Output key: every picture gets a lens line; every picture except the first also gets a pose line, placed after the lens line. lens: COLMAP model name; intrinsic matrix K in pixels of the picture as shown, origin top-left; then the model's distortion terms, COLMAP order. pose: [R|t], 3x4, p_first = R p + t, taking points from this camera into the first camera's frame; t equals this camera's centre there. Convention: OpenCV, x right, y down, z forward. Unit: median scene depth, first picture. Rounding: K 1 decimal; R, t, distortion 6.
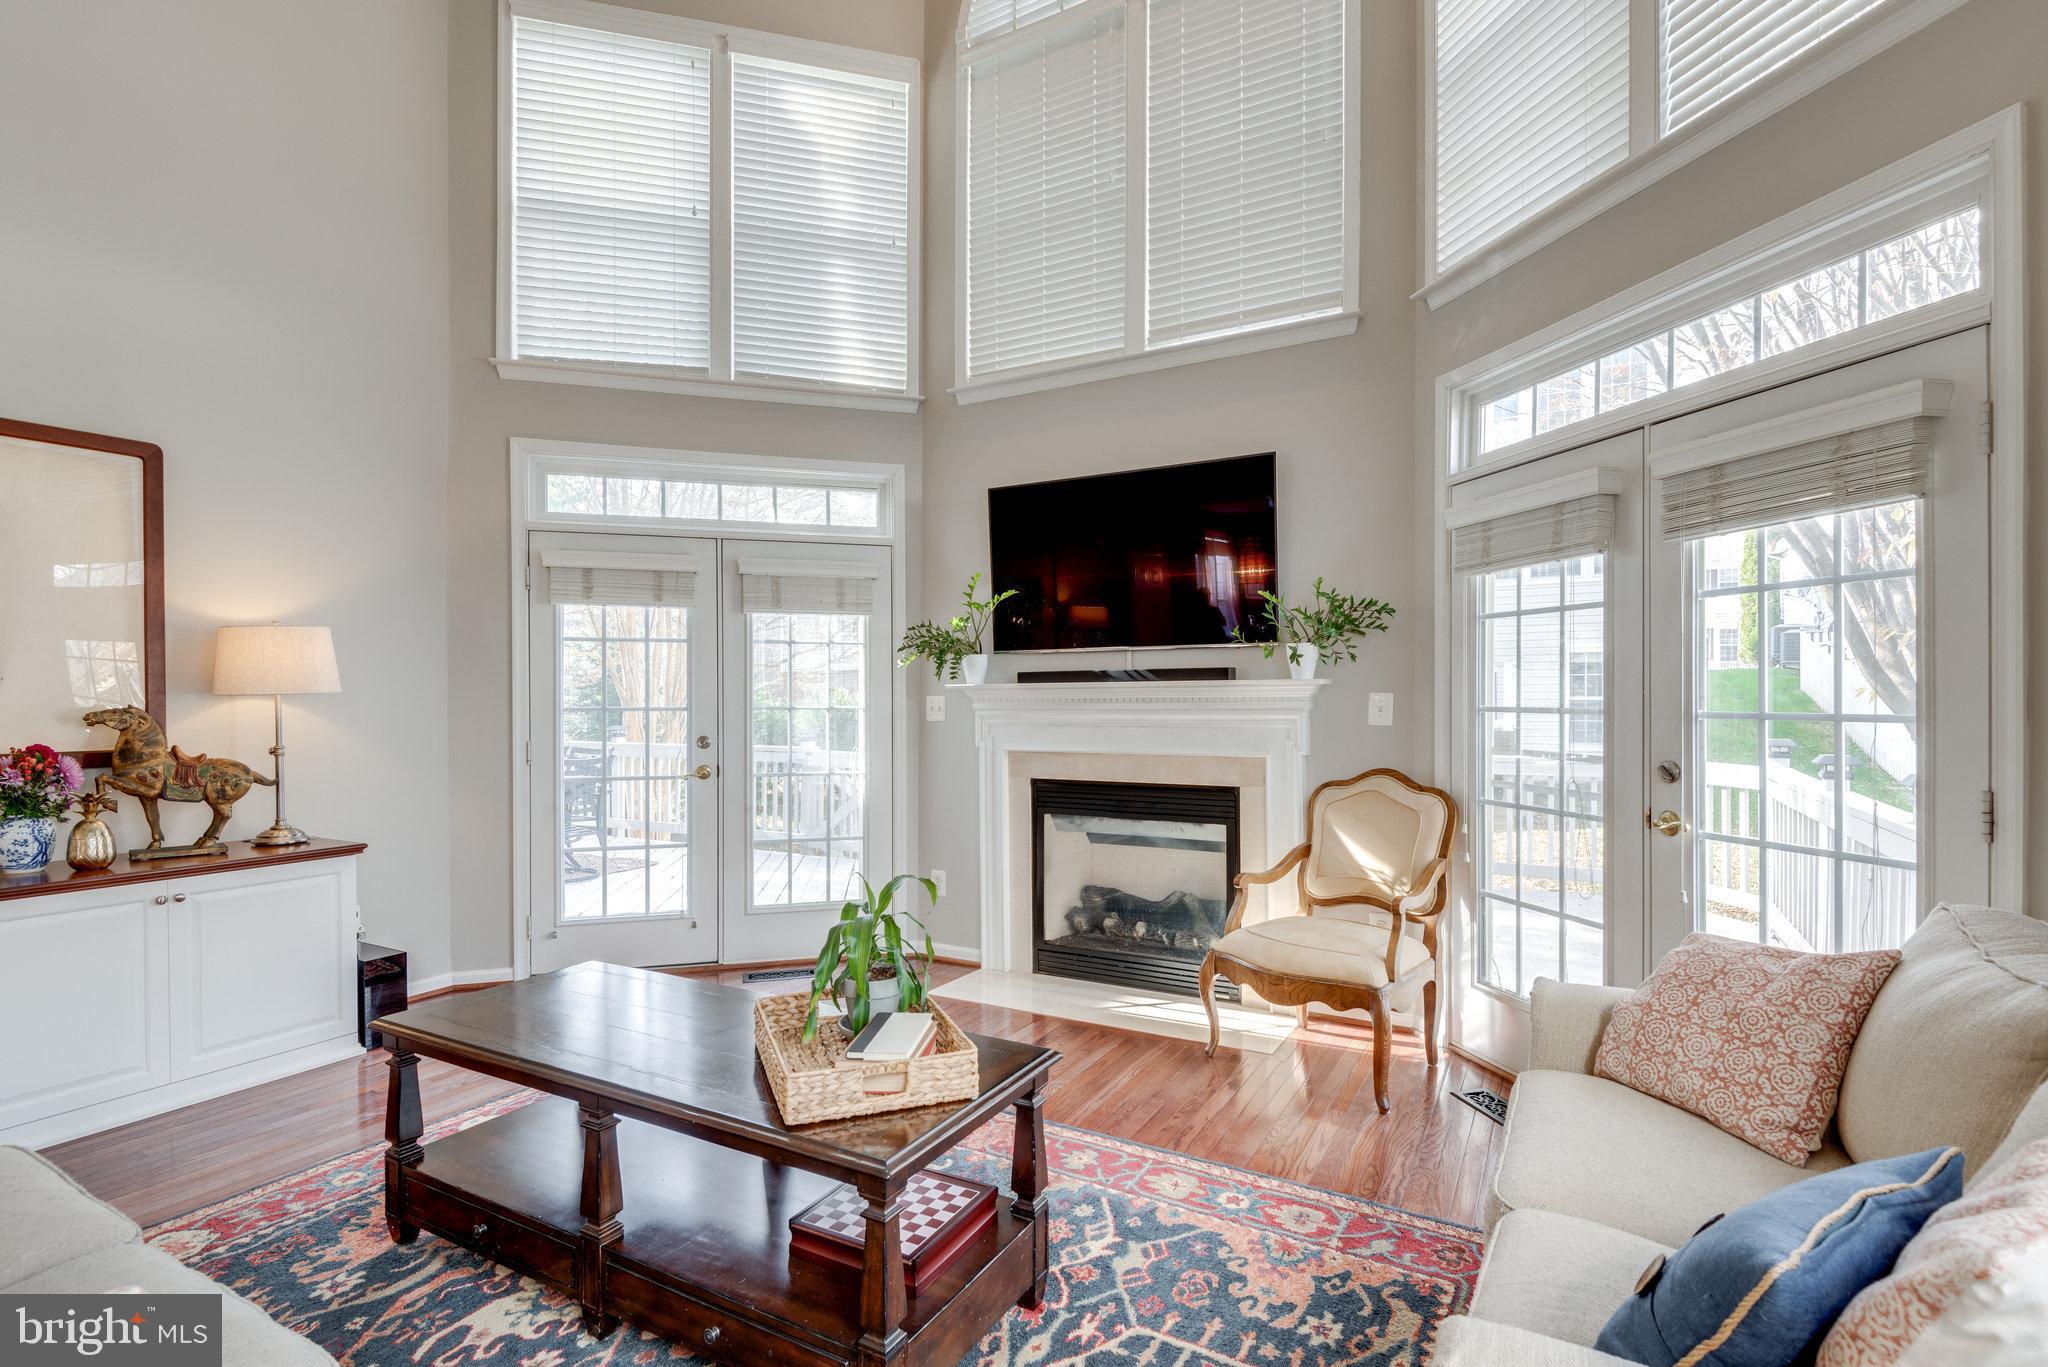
lens RADIAL K [[980.7, 0, 1025.6], [0, 980.7, 699.4], [0, 0, 1]] dist [0.018795, -0.012598]
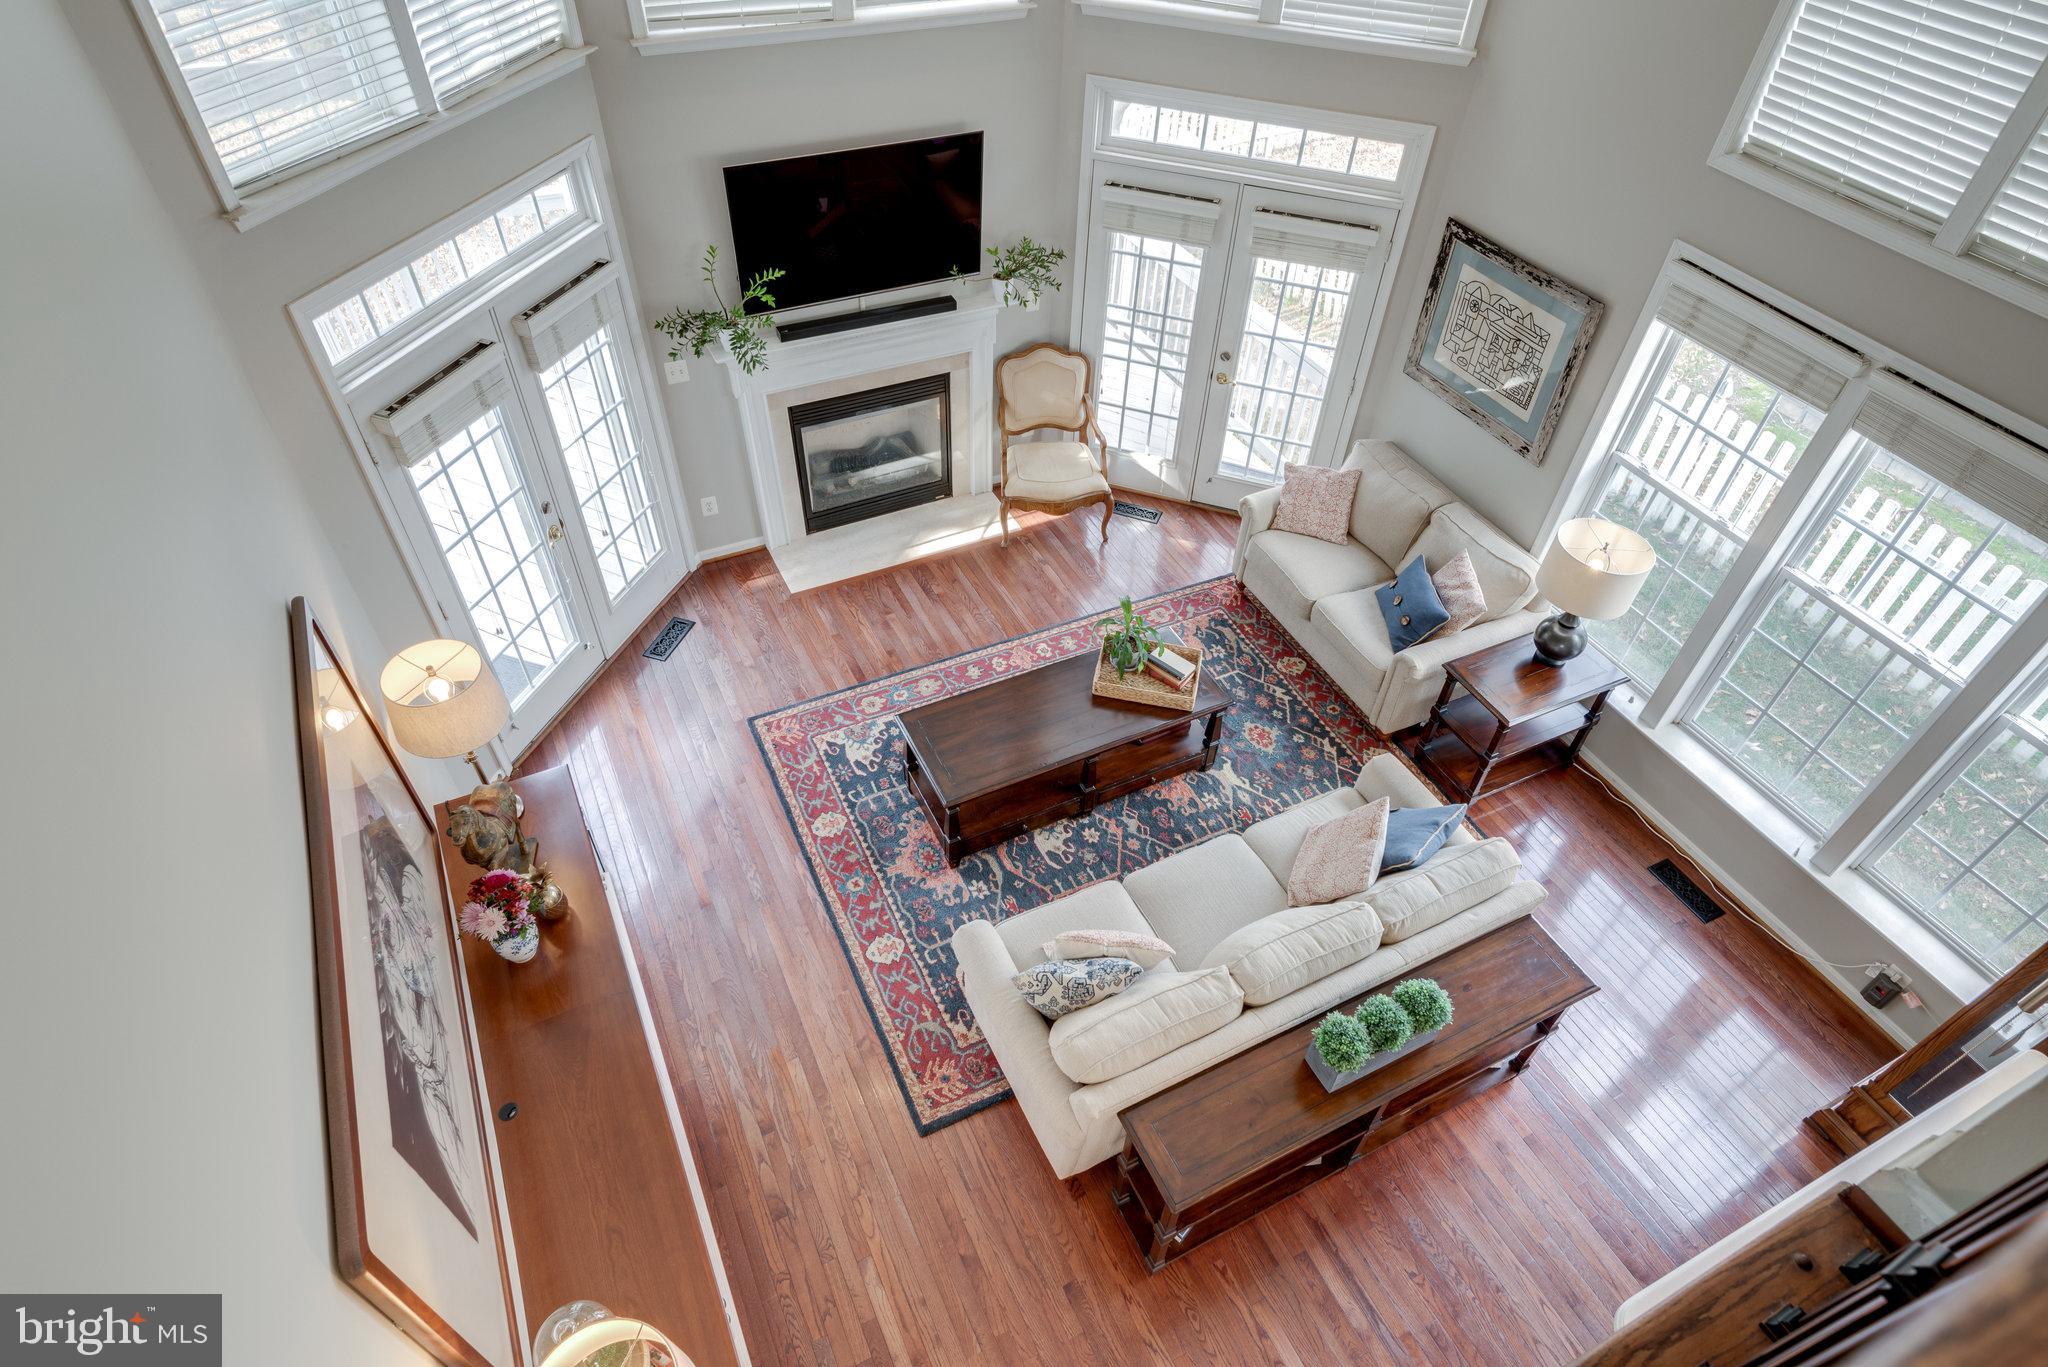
lens RADIAL K [[1102.1, 0, 1029.5], [0, 1102.1, 693.5], [0, 0, 1]] dist [0.005058, -0.000019]
pose [[0.555888, -0.577668, 0.597736, -0.873538], [-0.032299, 0.703521, 0.709940, -0.667742], [-0.830629, -0.413954, 0.372421, 0.100173]]
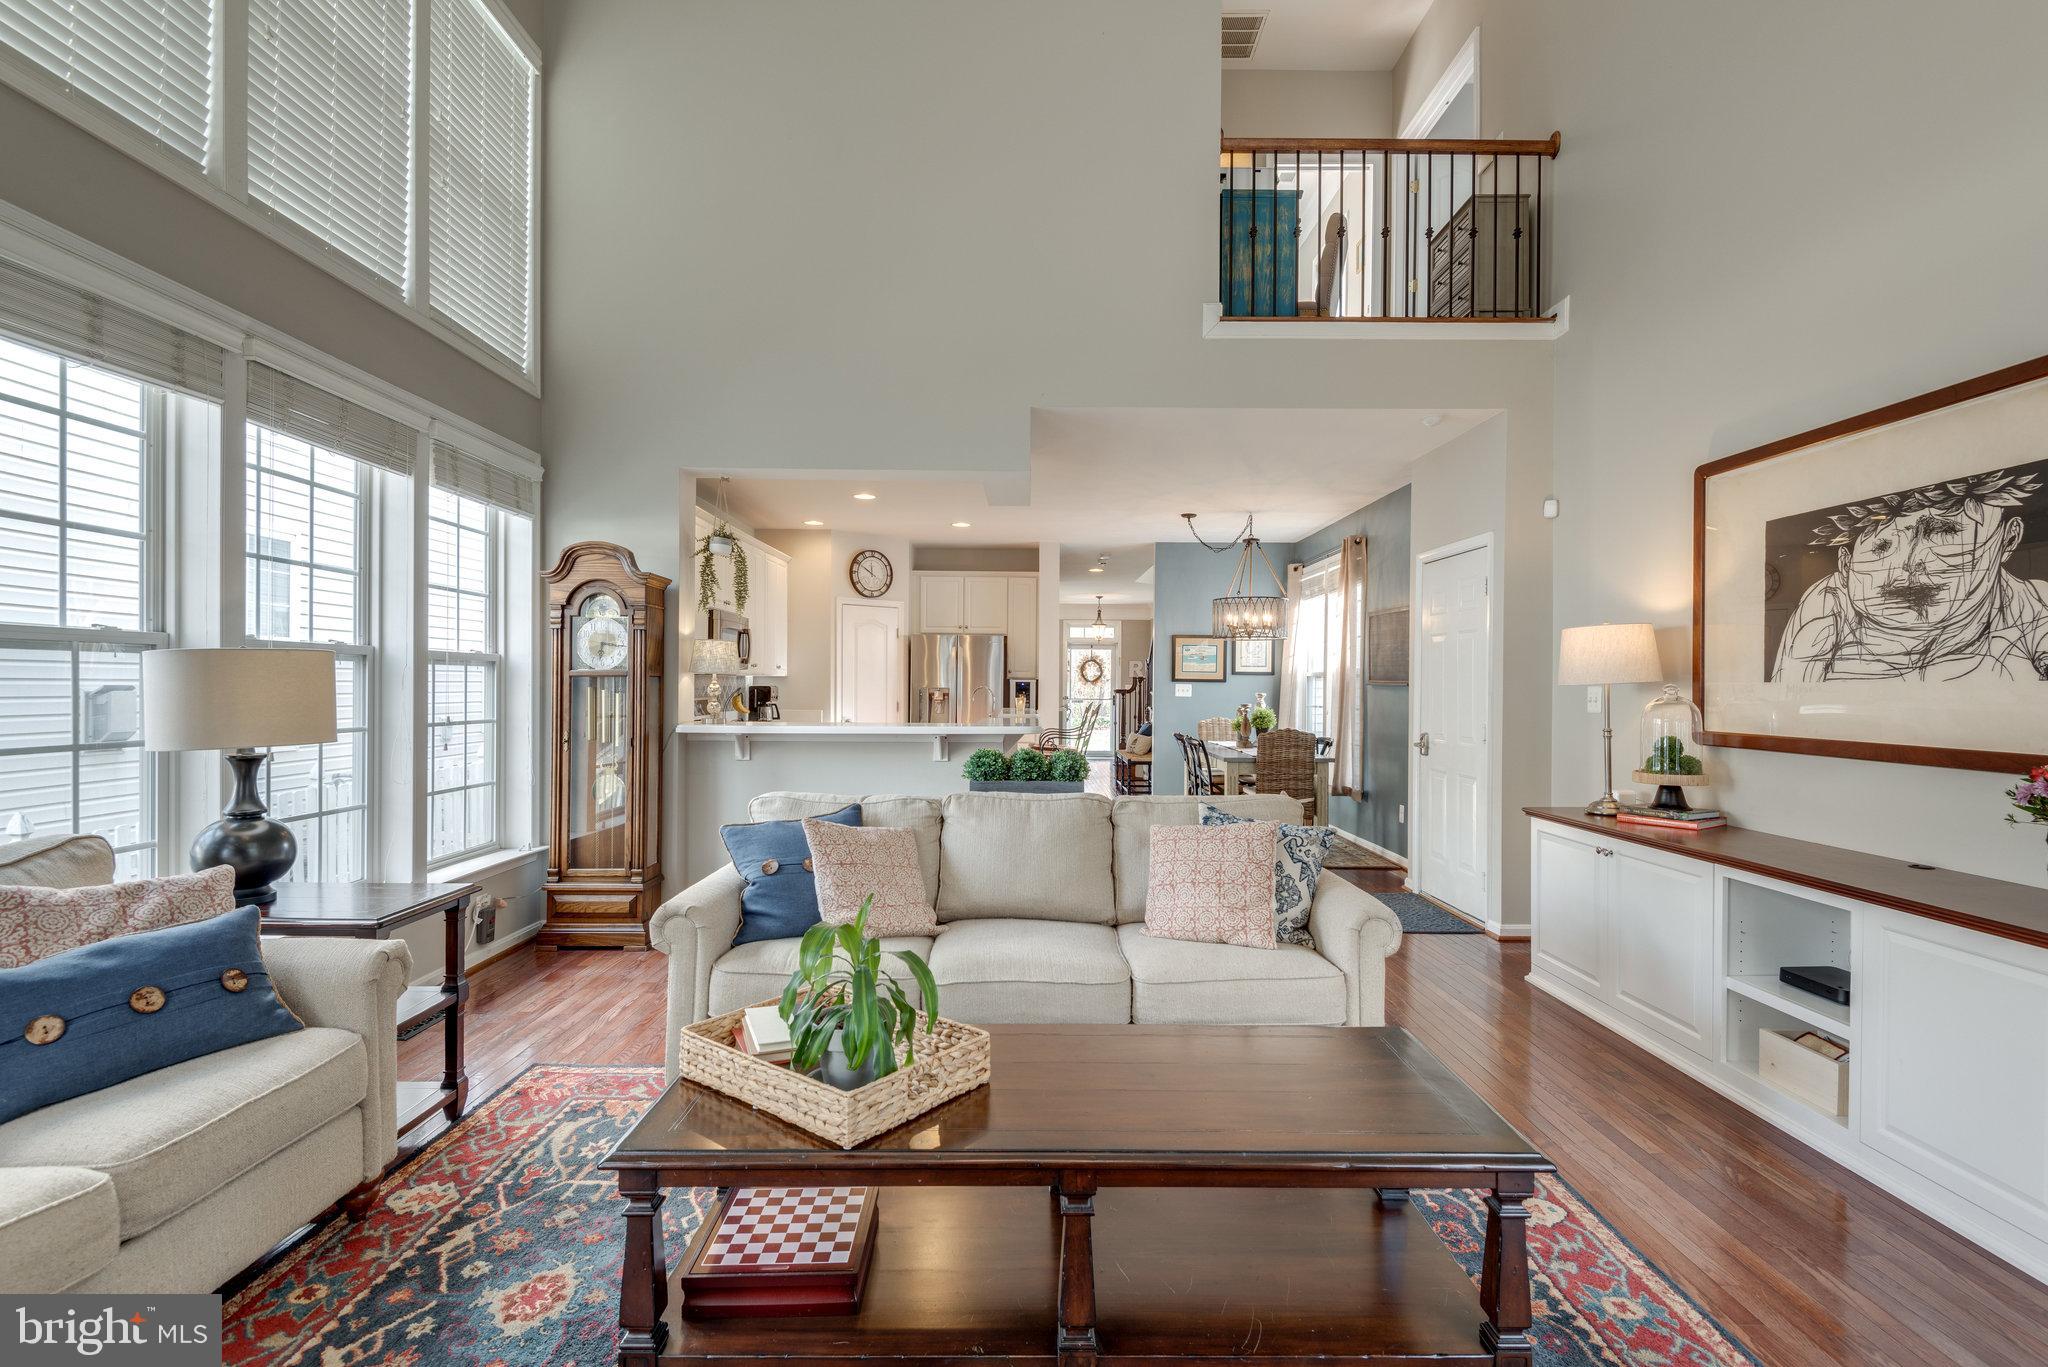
lens RADIAL K [[980.7, 0, 1022.9], [0, 980.7, 692.2], [0, 0, 1]] dist [0.018795, -0.012598]
pose [[-0.865014, 0.002742, -0.501741, 0.061111], [-0.004103, 0.999913, 0.012539, -0.003758], [0.501732, 0.012905, -0.864927, 0.843377]]
